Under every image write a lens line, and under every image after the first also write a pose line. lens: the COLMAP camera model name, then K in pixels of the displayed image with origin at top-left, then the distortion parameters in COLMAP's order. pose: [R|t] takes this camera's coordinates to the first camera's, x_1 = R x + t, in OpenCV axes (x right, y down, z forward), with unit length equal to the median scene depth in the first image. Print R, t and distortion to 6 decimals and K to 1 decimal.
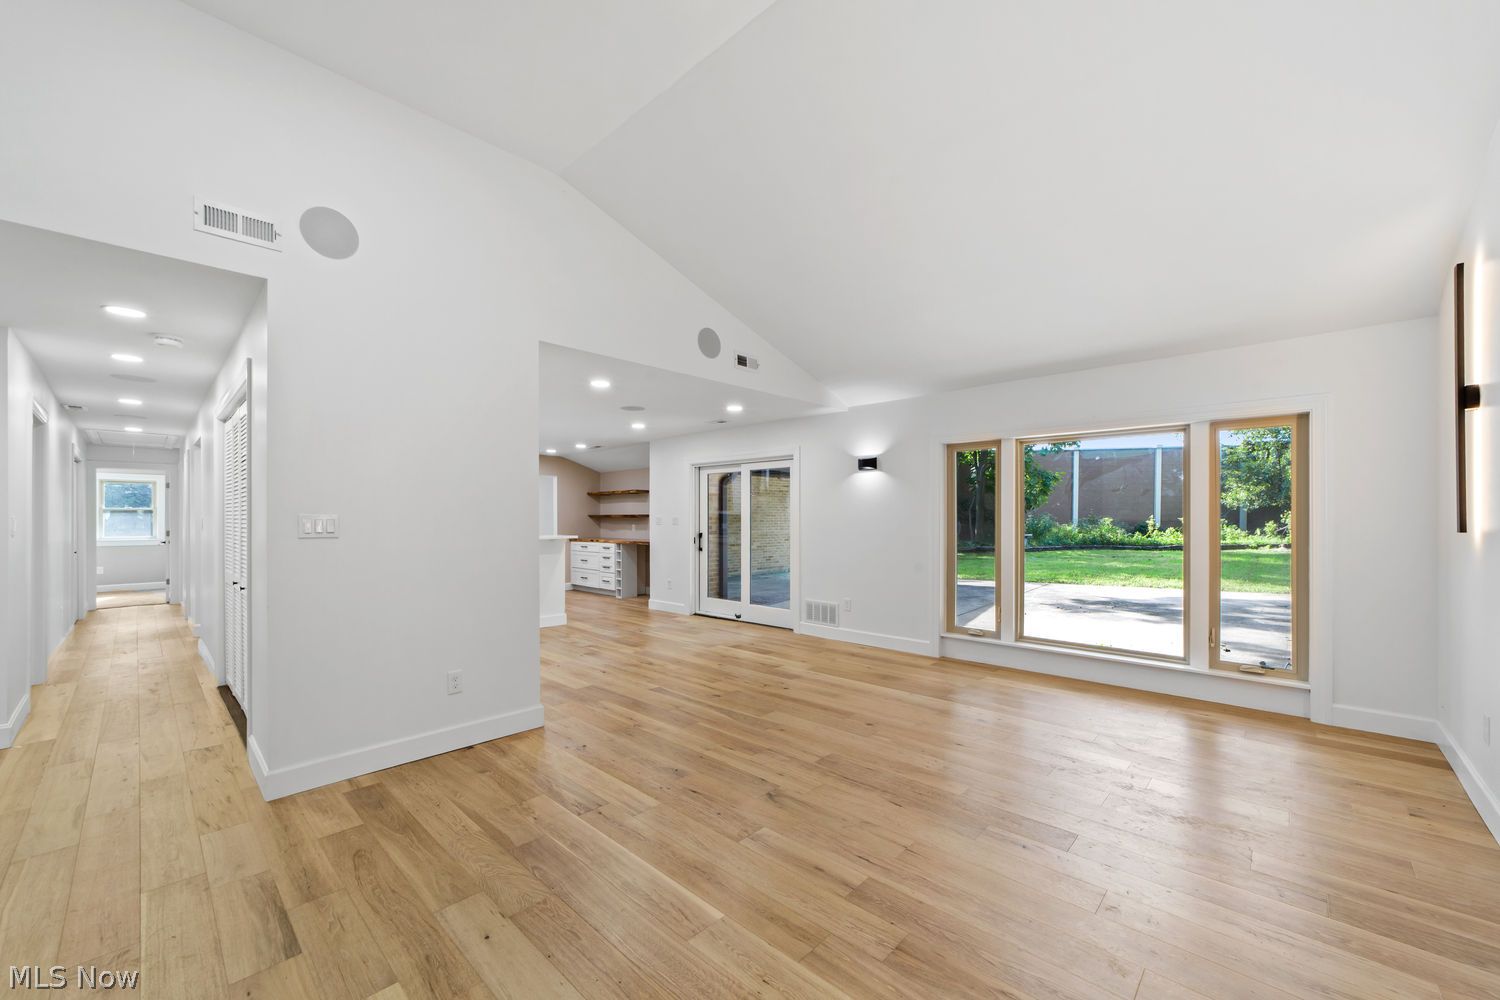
lens RADIAL K [[581.3, 0, 745.0], [0, 581.3, 505.9], [0, 0, 1]] dist [-0.017710, 0.008768]
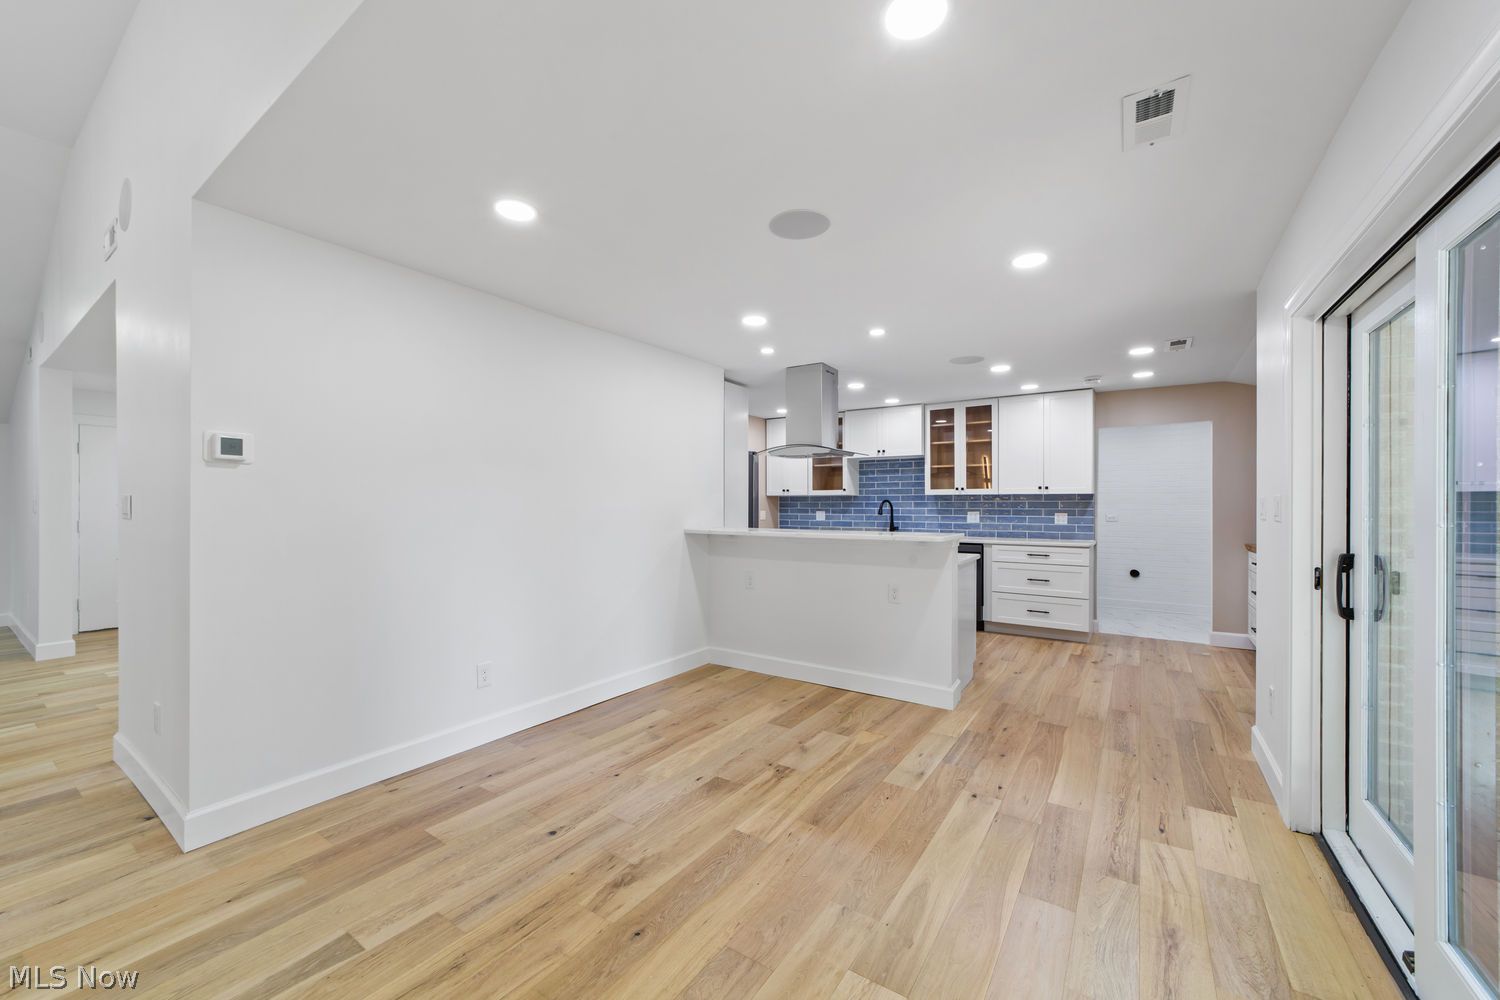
lens RADIAL K [[581.3, 0, 745.0], [0, 581.3, 505.9], [0, 0, 1]] dist [-0.017710, 0.008768]
pose [[0.163348, 0.005180, -0.986555, 0.194618], [0.019127, 0.999782, 0.008416, 0.020327], [0.986383, -0.020245, 0.163214, 0.890116]]
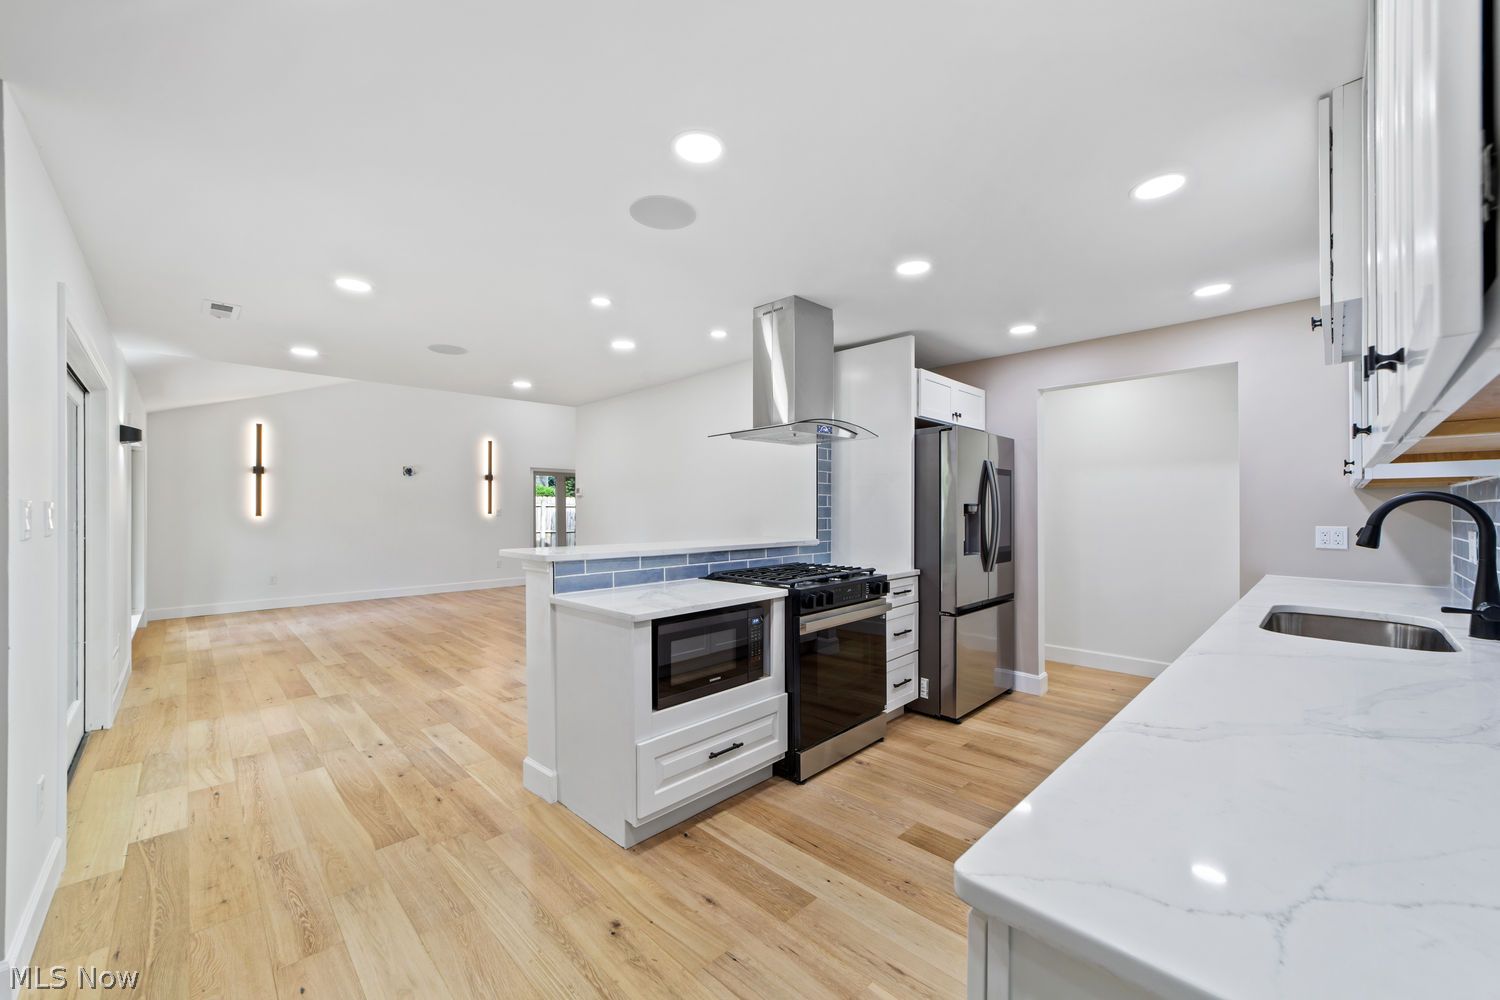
lens RADIAL K [[581.3, 0, 745.0], [0, 581.3, 505.9], [0, 0, 1]] dist [-0.017710, 0.008768]
pose [[-0.999396, 0.005930, 0.034246, -0.565297], [0.004927, 0.999558, -0.029308, 0.037483], [-0.034405, -0.029122, -0.998984, 1.662609]]
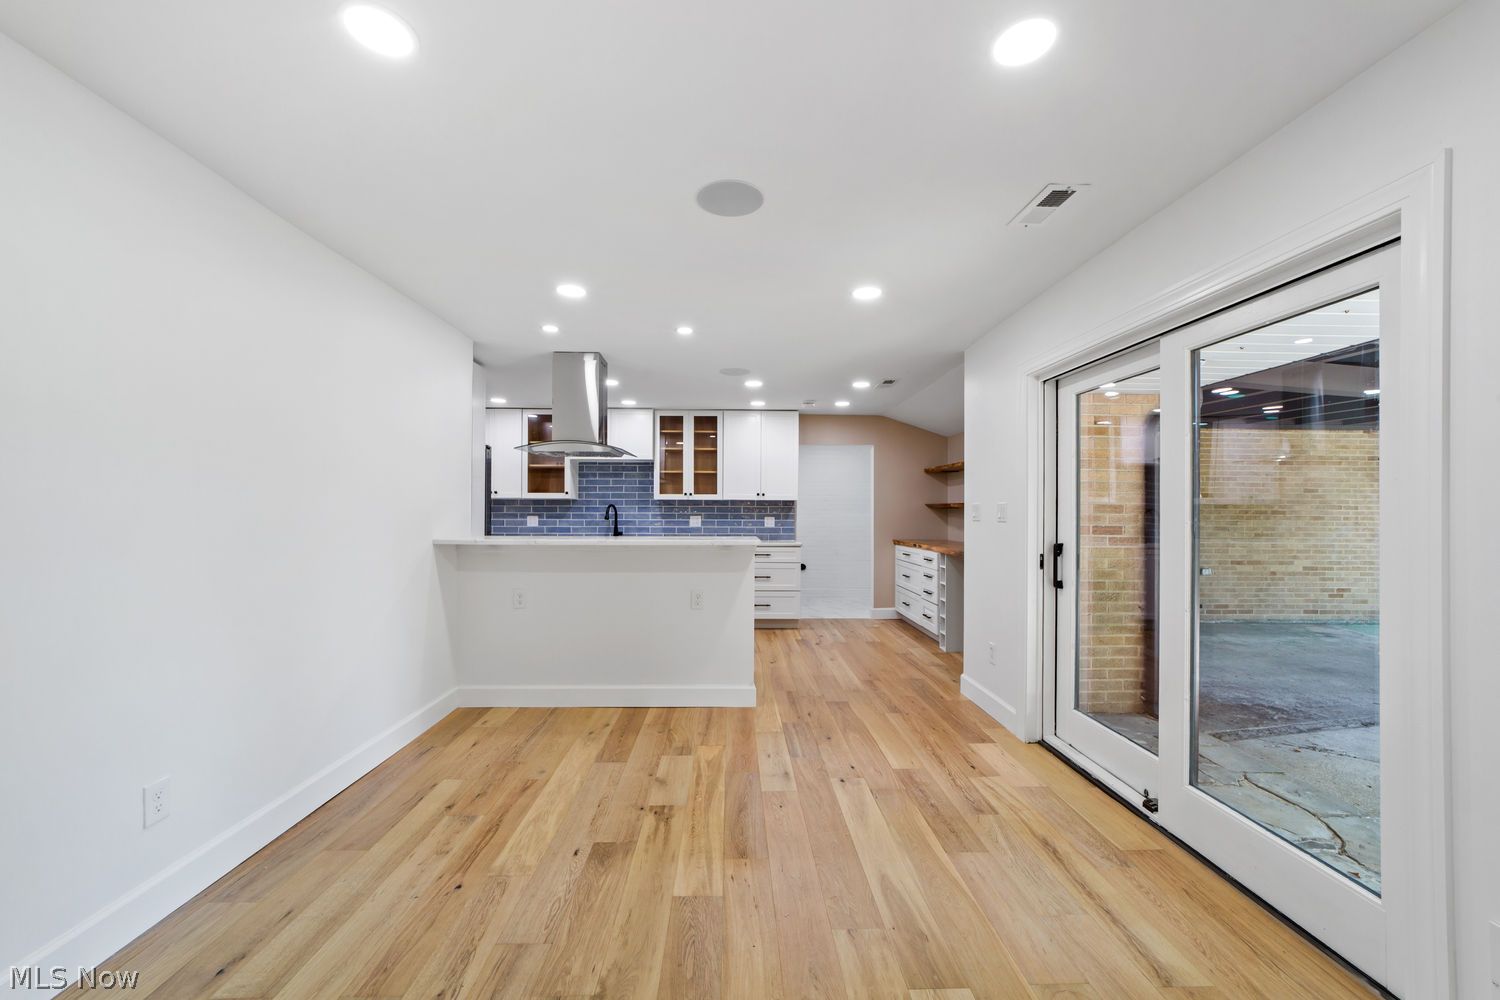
lens RADIAL K [[581.3, 0, 745.0], [0, 581.3, 505.9], [0, 0, 1]] dist [-0.017710, 0.008768]
pose [[0.709900, -0.000109, -0.704302, 0.068353], [0.008561, 0.999927, 0.008474, 0.019592], [0.704250, -0.012045, 0.709850, 0.744214]]
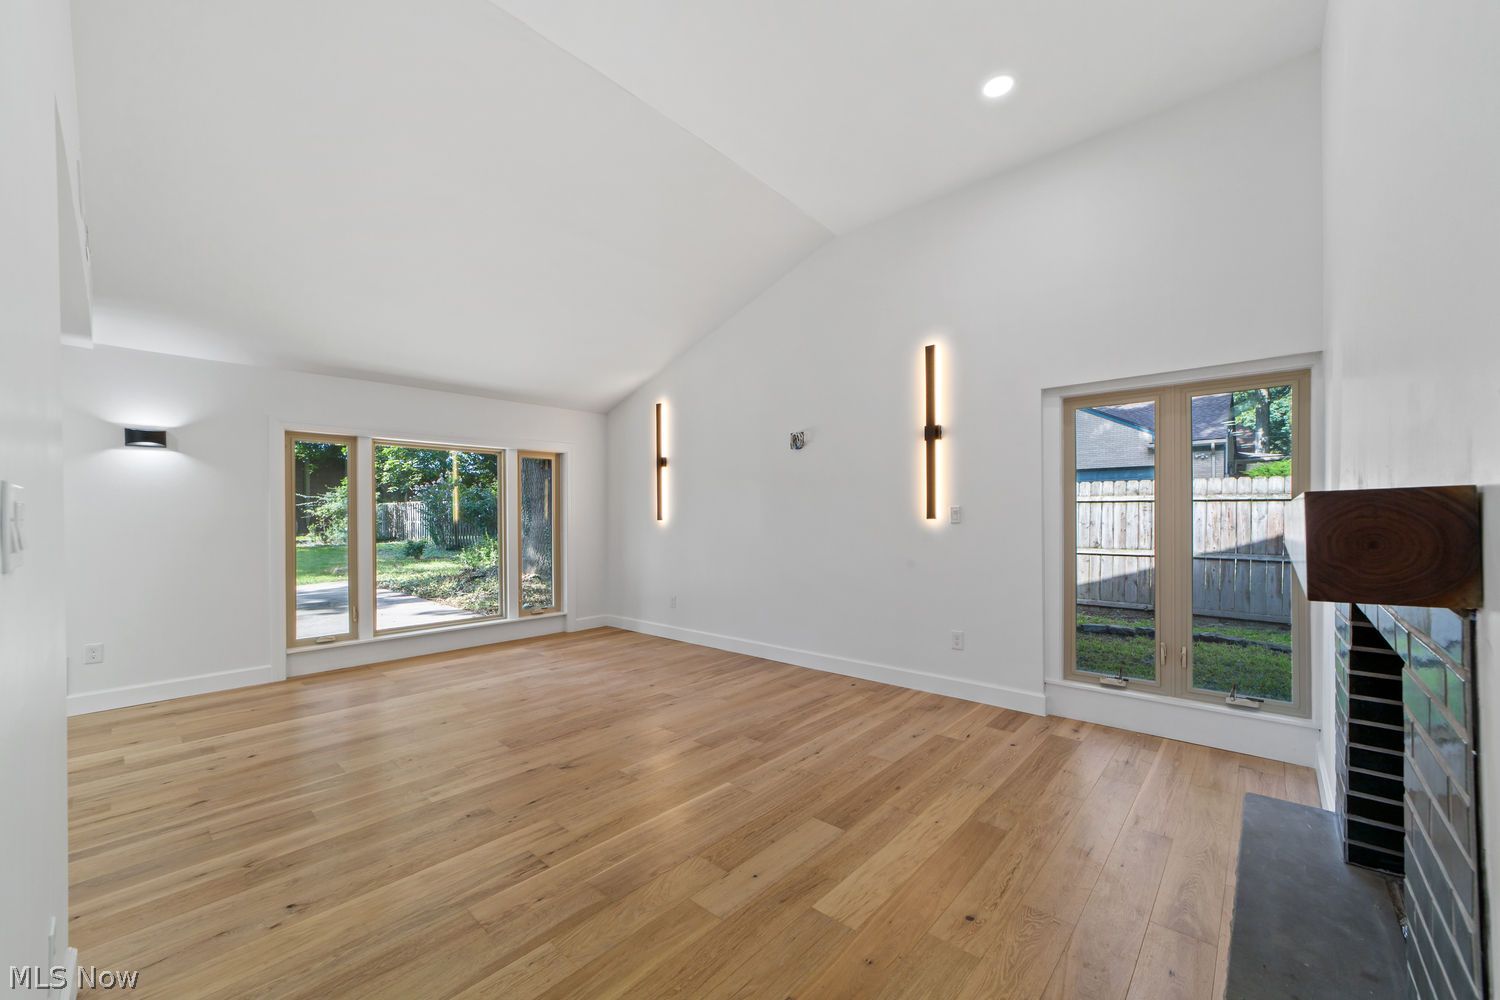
lens RADIAL K [[586.3, 0, 728.6], [0, 586.3, 520.9], [0, 0, 1]] dist [-0.016090, 0.009772]
pose [[0.002031, -0.007716, 0.999968, -0.473261], [-0.013695, 0.999876, 0.007743, 0.010455], [-0.999904, -0.013710, 0.001925, 0.313336]]
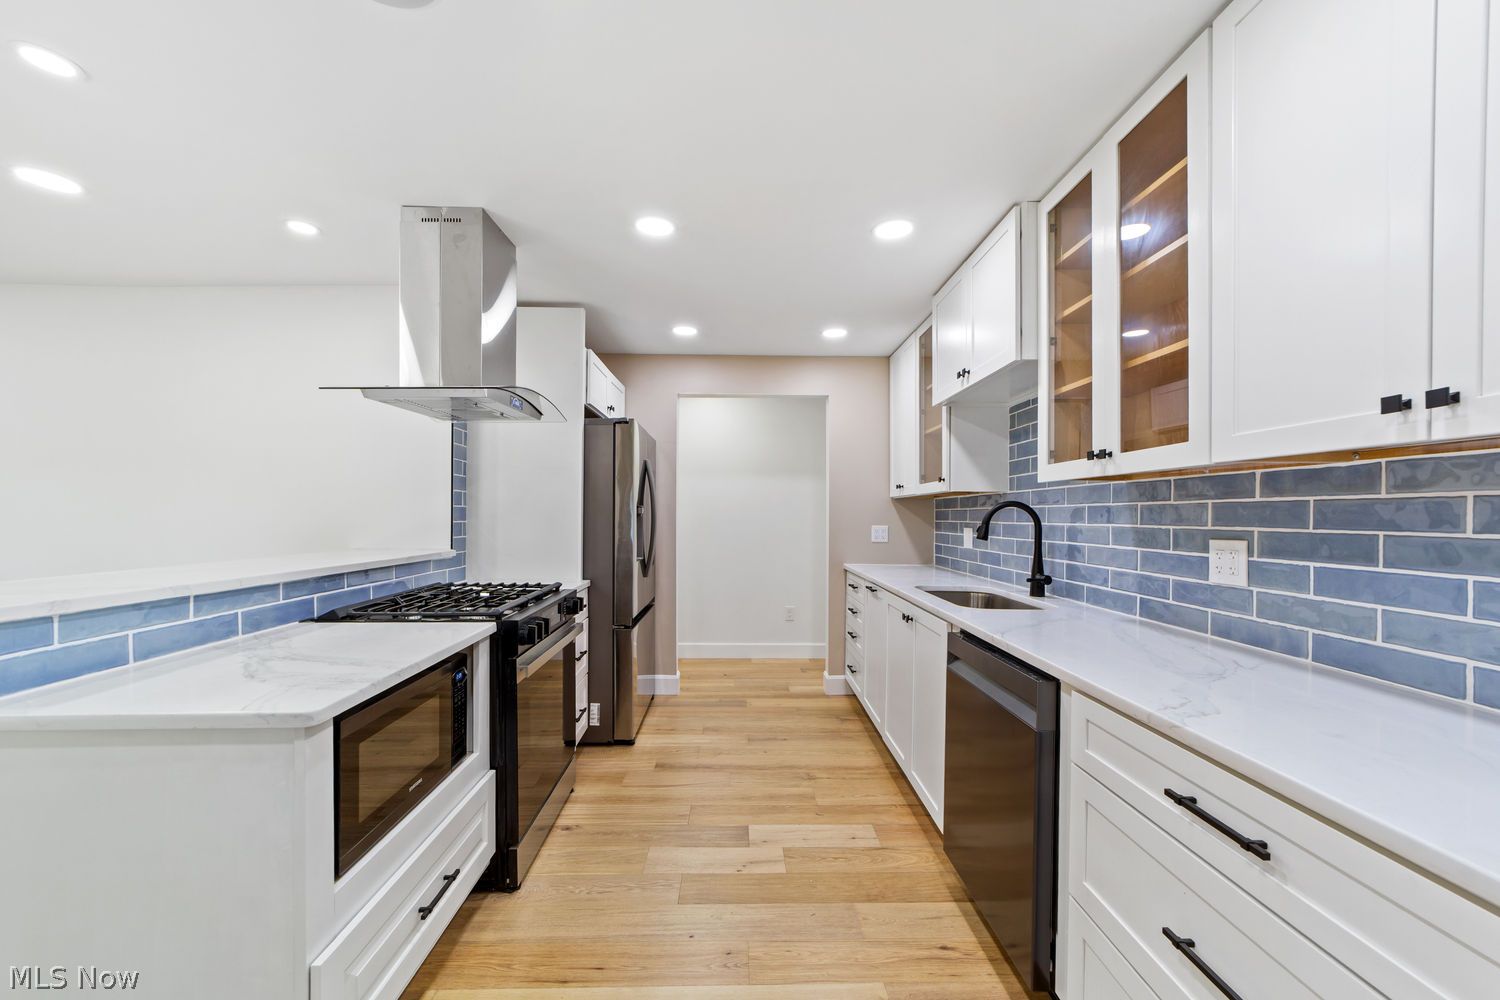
lens RADIAL K [[586.8, 0, 745.2], [0, 586.8, 517.5], [0, 0, 1]] dist [-0.019063, 0.008277]
pose [[-0.710422, 0.003966, -0.703765, -0.452624], [0.013768, 0.999871, -0.008264, 0.036526], [0.703642, -0.015560, -0.710385, 1.527760]]
